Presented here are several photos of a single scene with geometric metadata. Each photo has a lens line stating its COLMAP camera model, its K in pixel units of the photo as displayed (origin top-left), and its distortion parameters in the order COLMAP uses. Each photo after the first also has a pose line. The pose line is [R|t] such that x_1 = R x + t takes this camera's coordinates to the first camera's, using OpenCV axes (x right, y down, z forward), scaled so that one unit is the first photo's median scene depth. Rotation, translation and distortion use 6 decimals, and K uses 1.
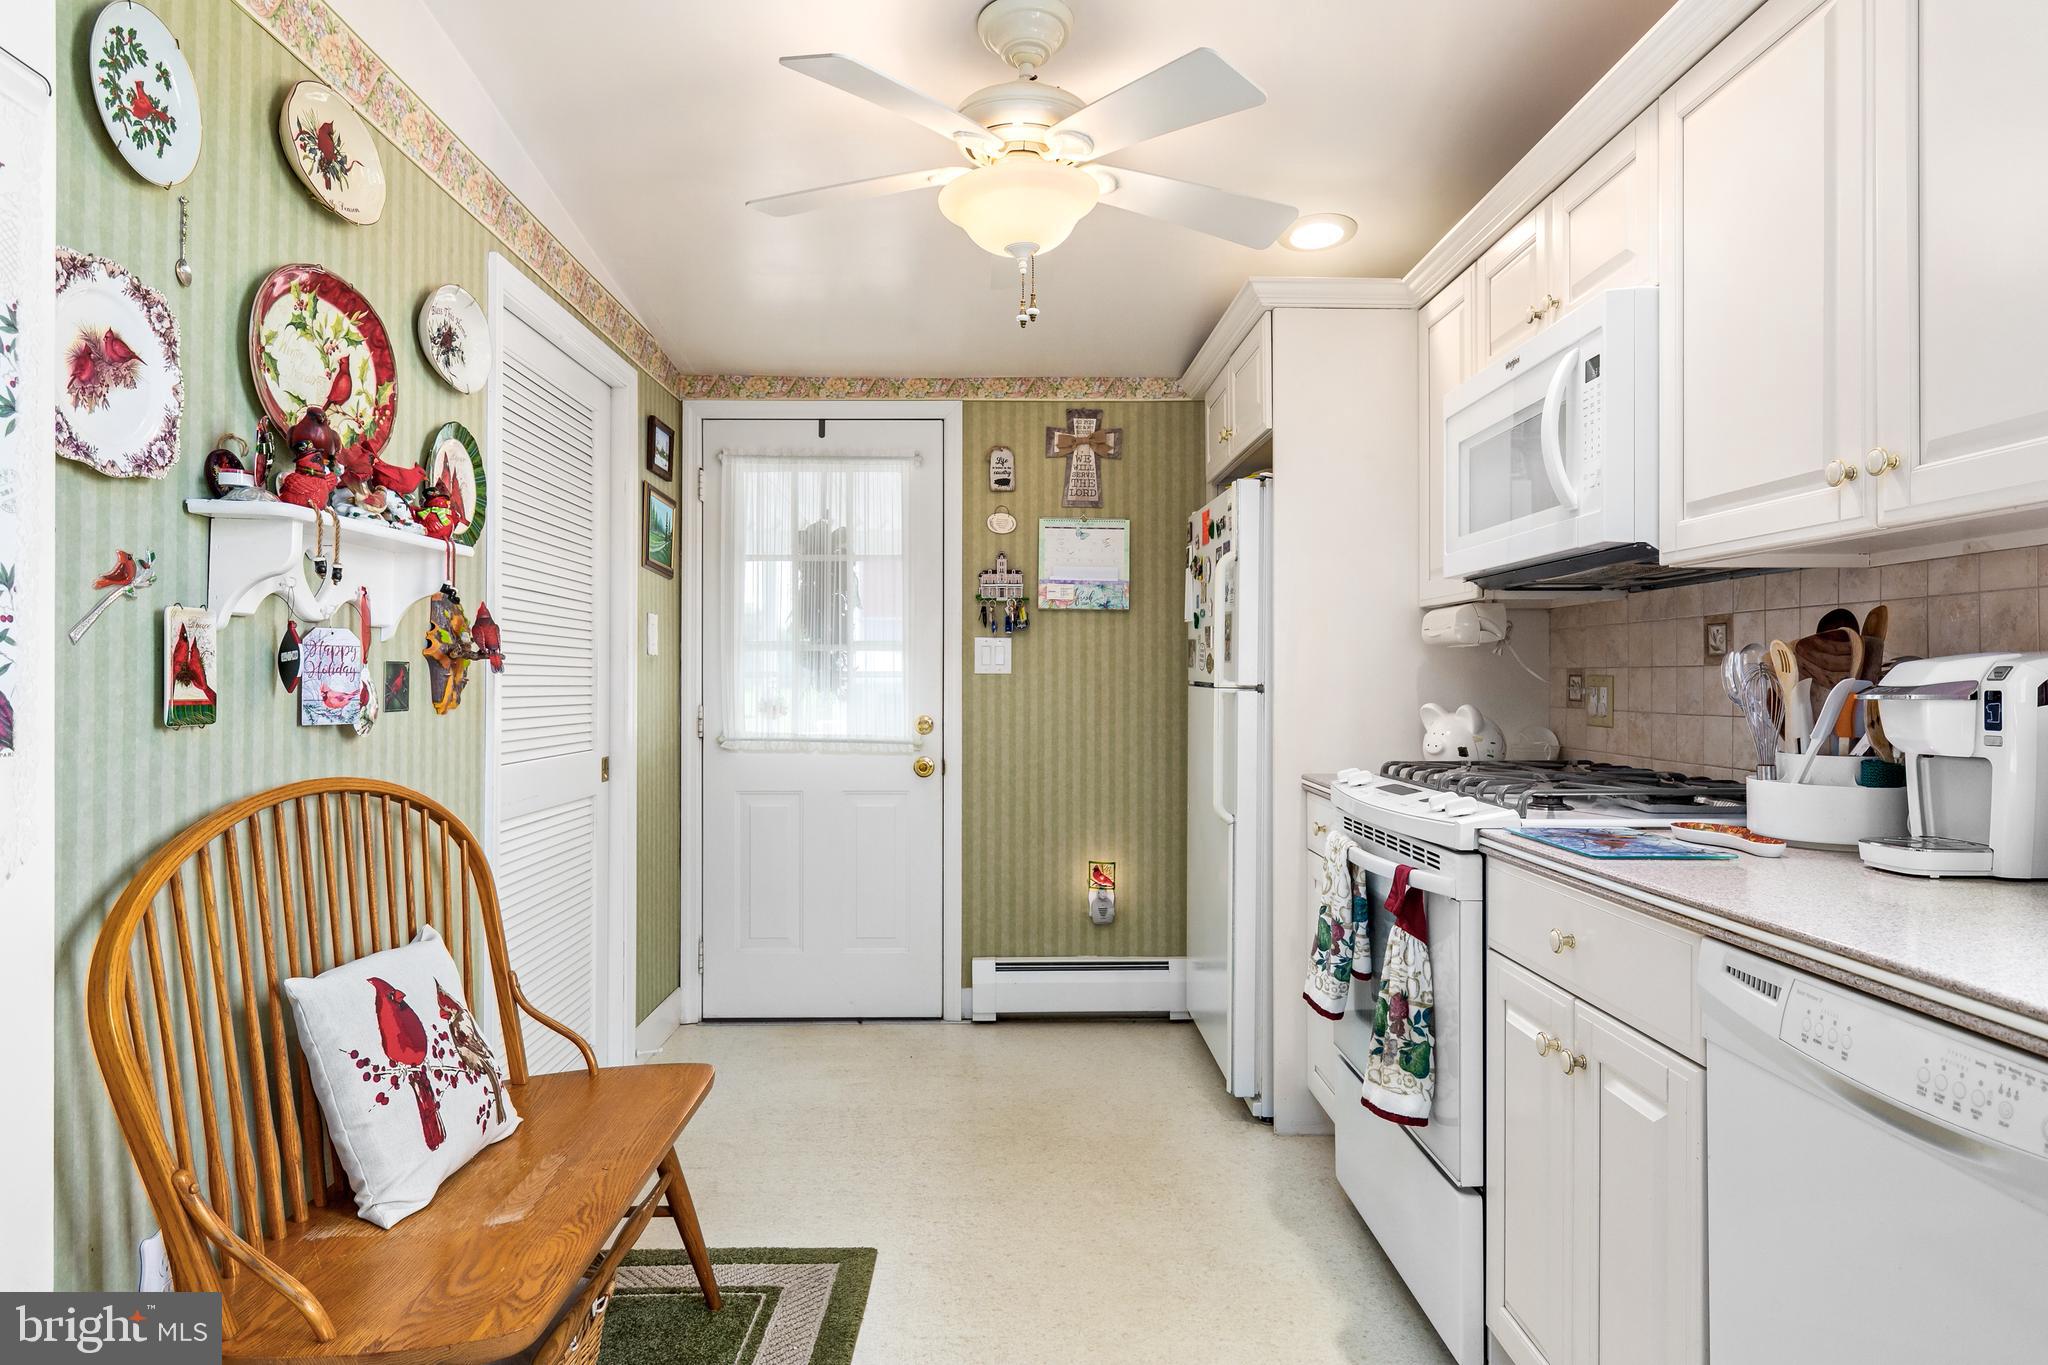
lens RADIAL K [[1234.8, 0, 1009.6], [0, 1234.8, 674.2], [0, 0, 1]] dist [0.001893, -0.000630]
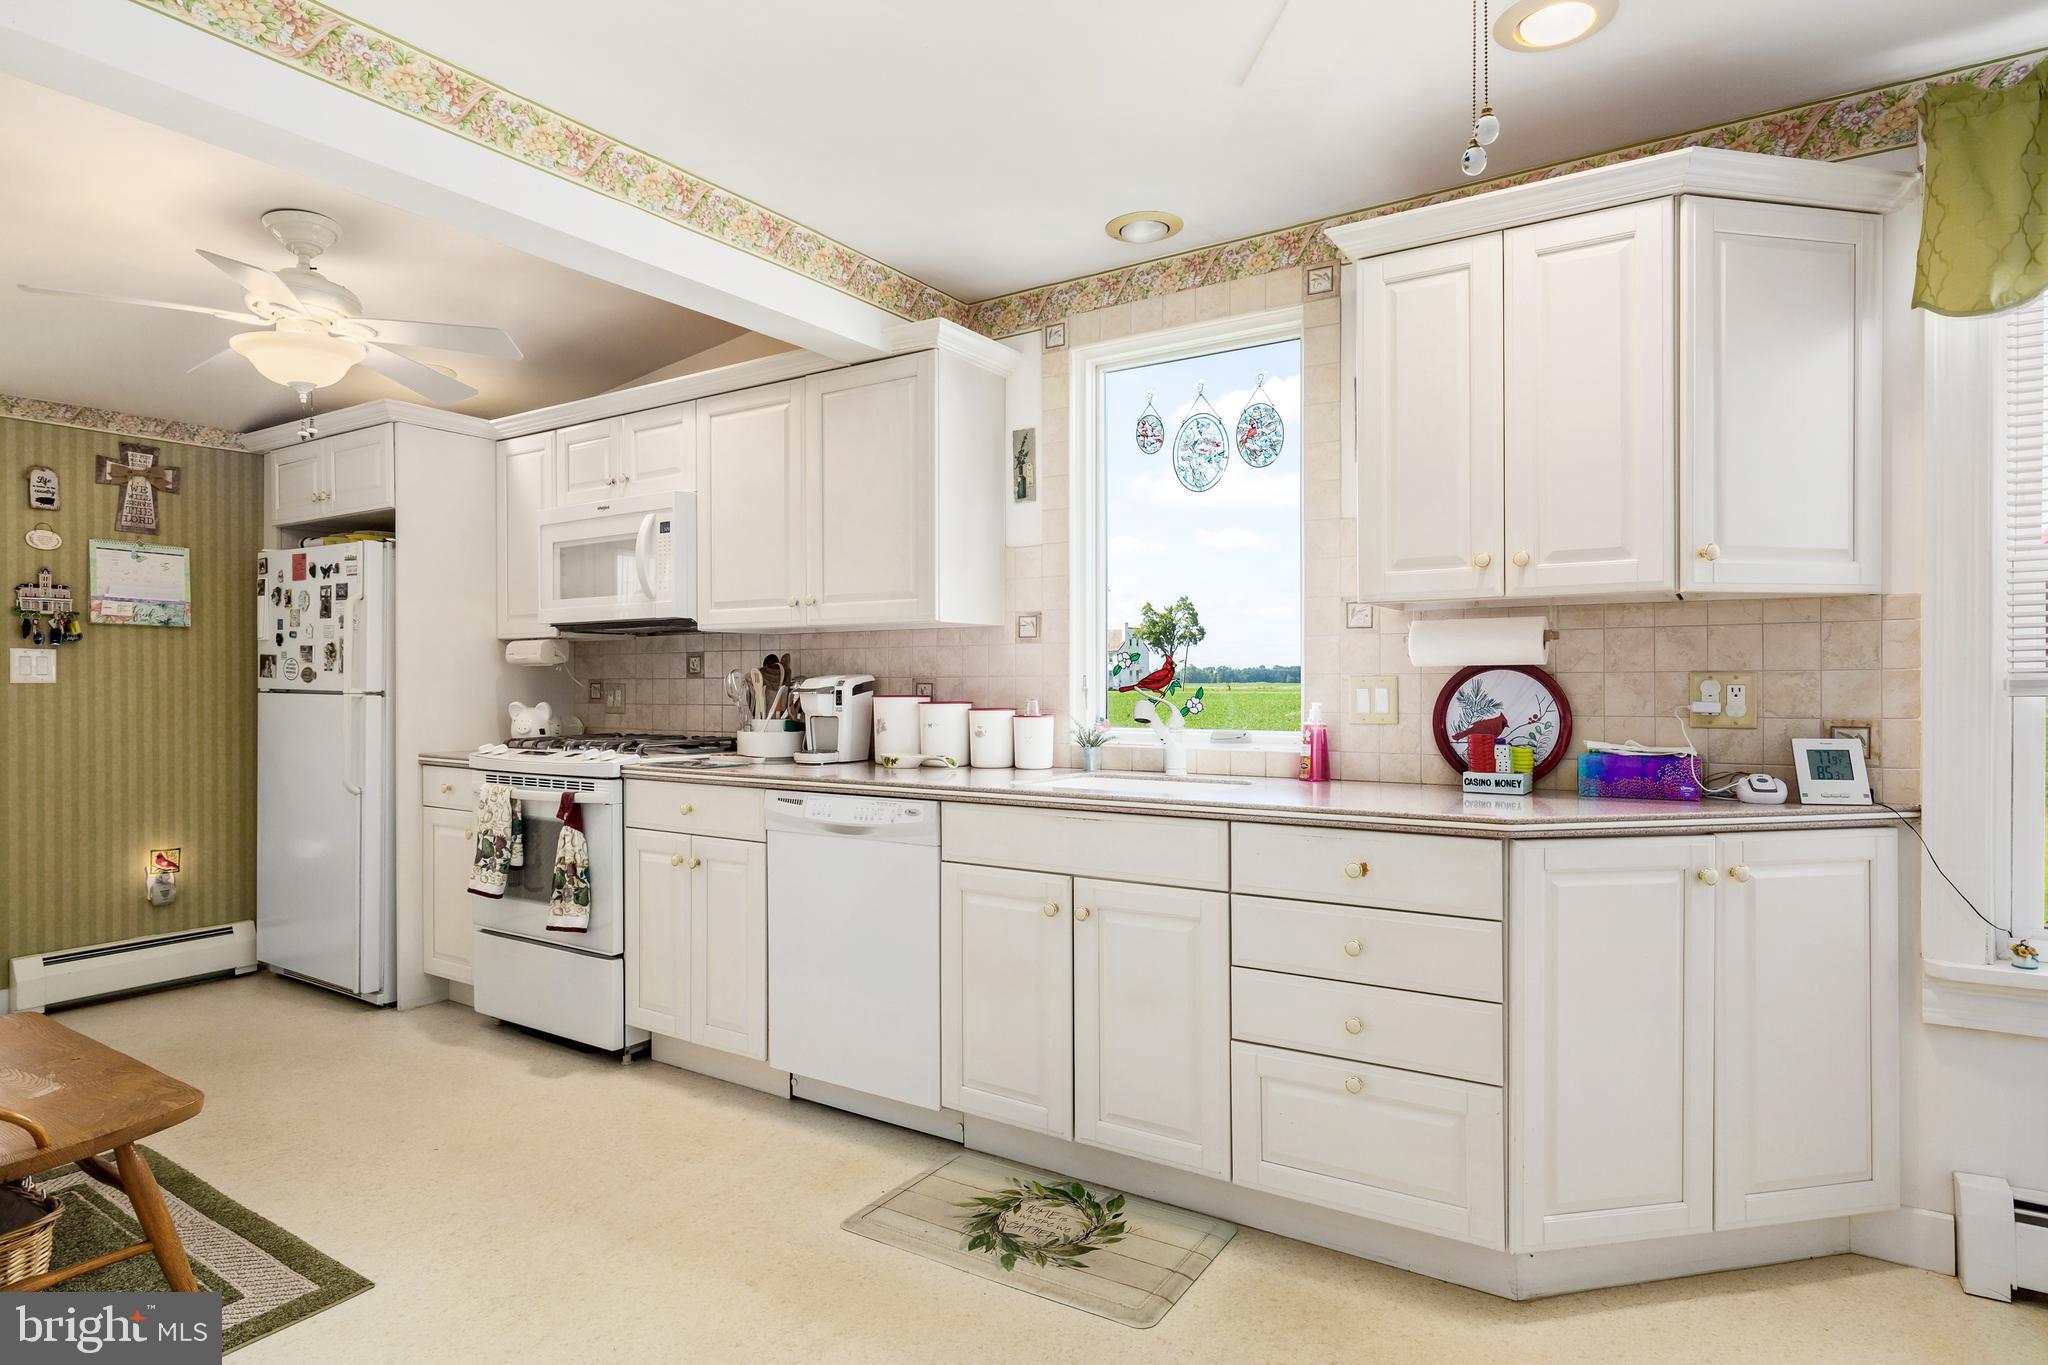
lens RADIAL K [[1131.6, 0, 1029.1], [0, 1131.6, 677.8], [0, 0, 1]] dist [0.019728, -0.010885]
pose [[0.562634, -0.000754, 0.826706, -0.472028], [0.001156, 0.999999, 0.000125, -0.005854], [-0.826706, 0.000885, 0.562634, -0.332961]]
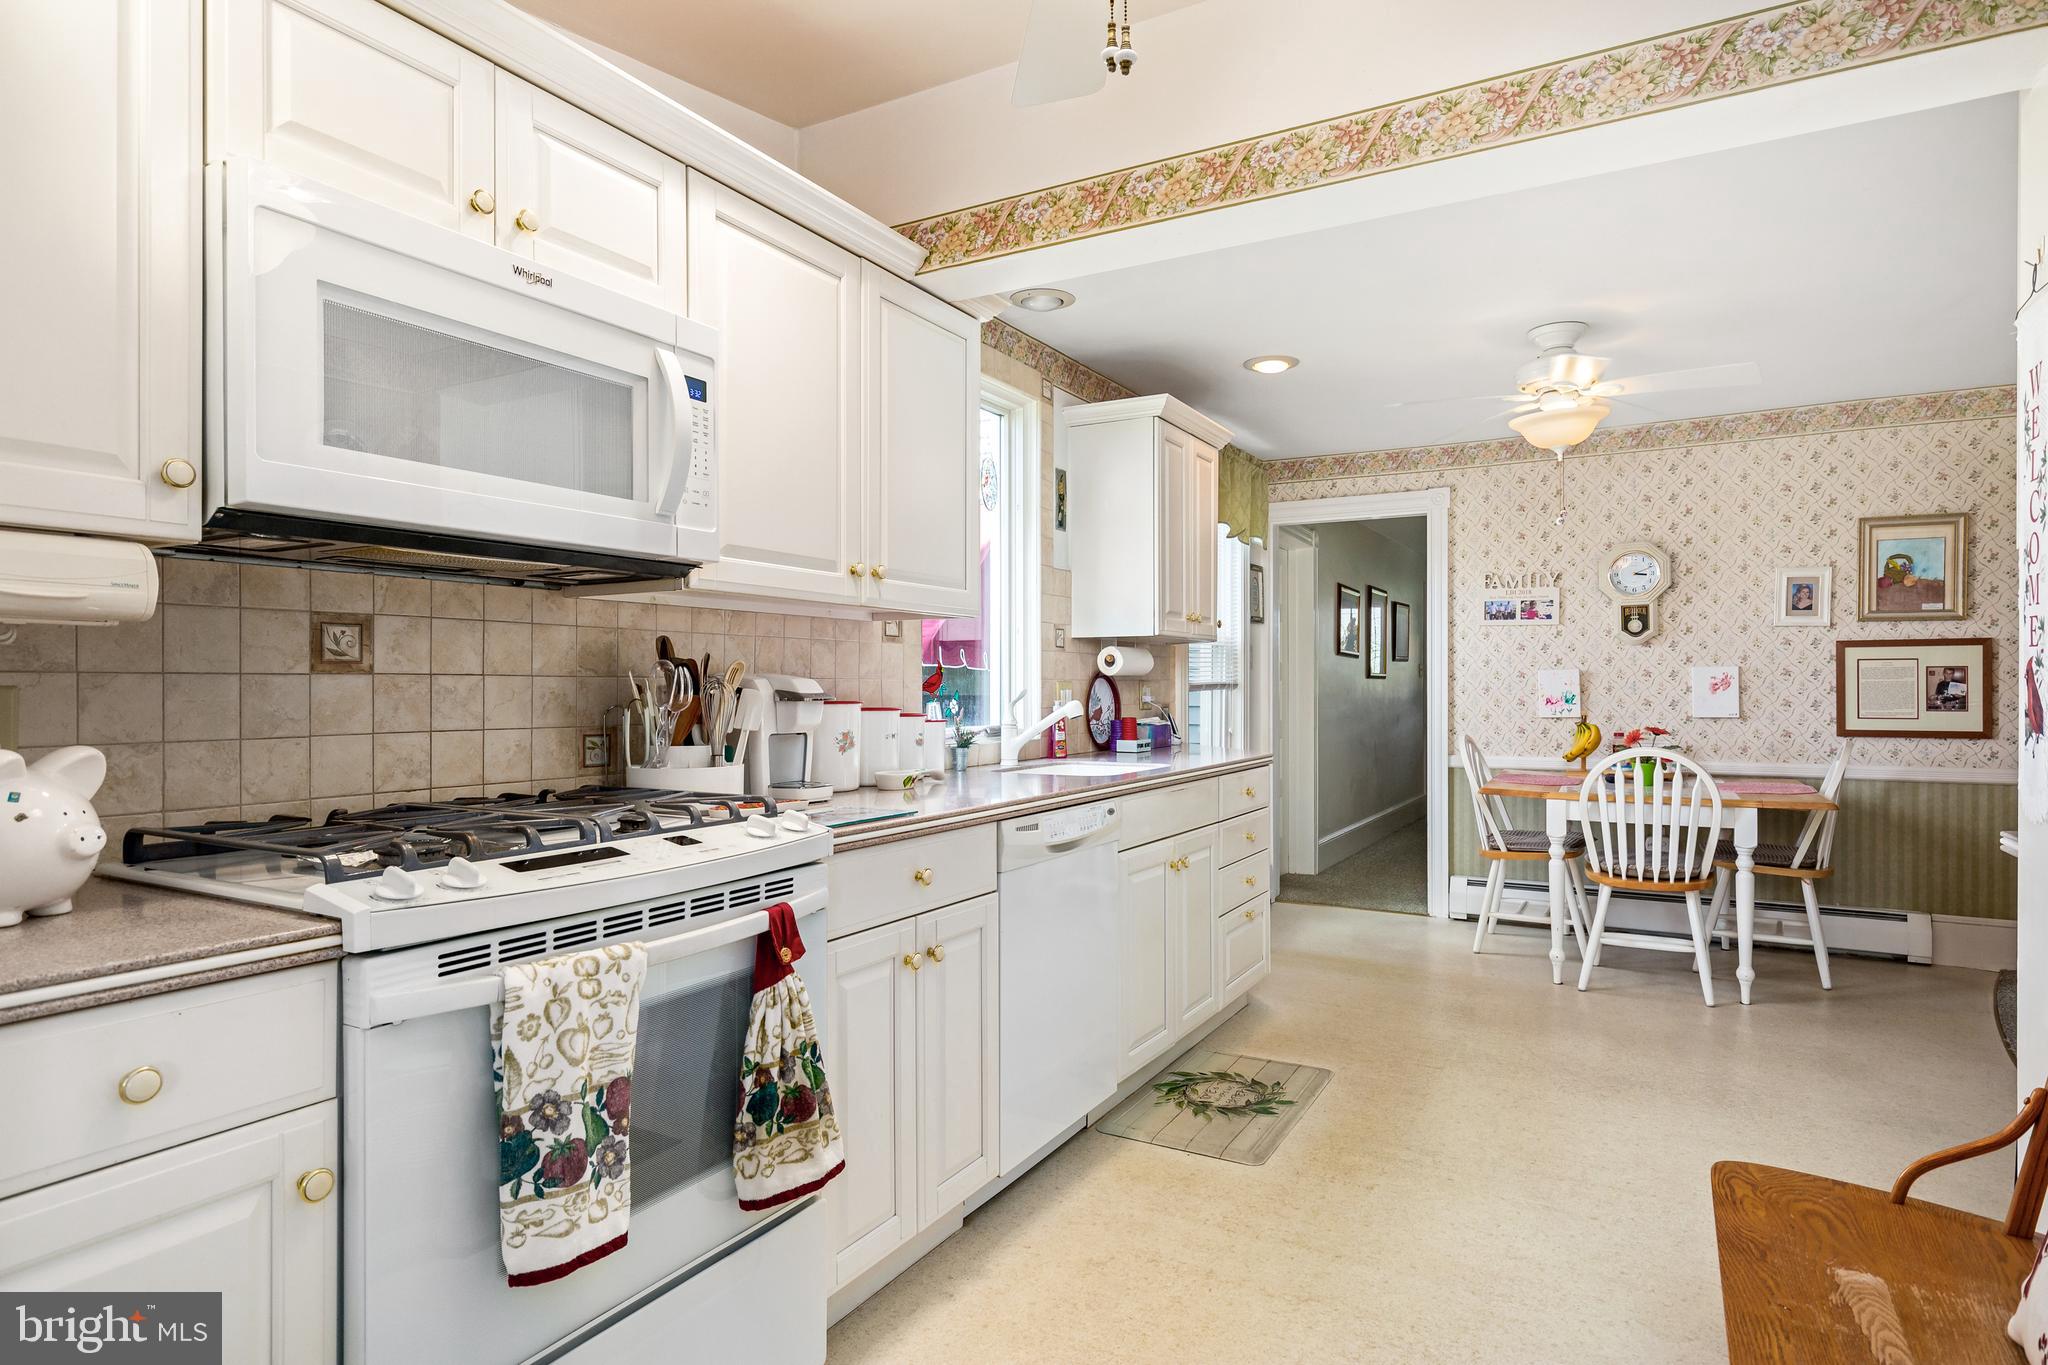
lens RADIAL K [[1131.6, 0, 1022.2], [0, 1131.6, 694.2], [0, 0, 1]] dist [0.019728, -0.010885]
pose [[-0.858841, -0.001721, 0.512239, -0.175178], [-0.000019, 0.999994, 0.003328, 0.003428], [-0.512242, 0.002848, -0.858836, 1.152136]]
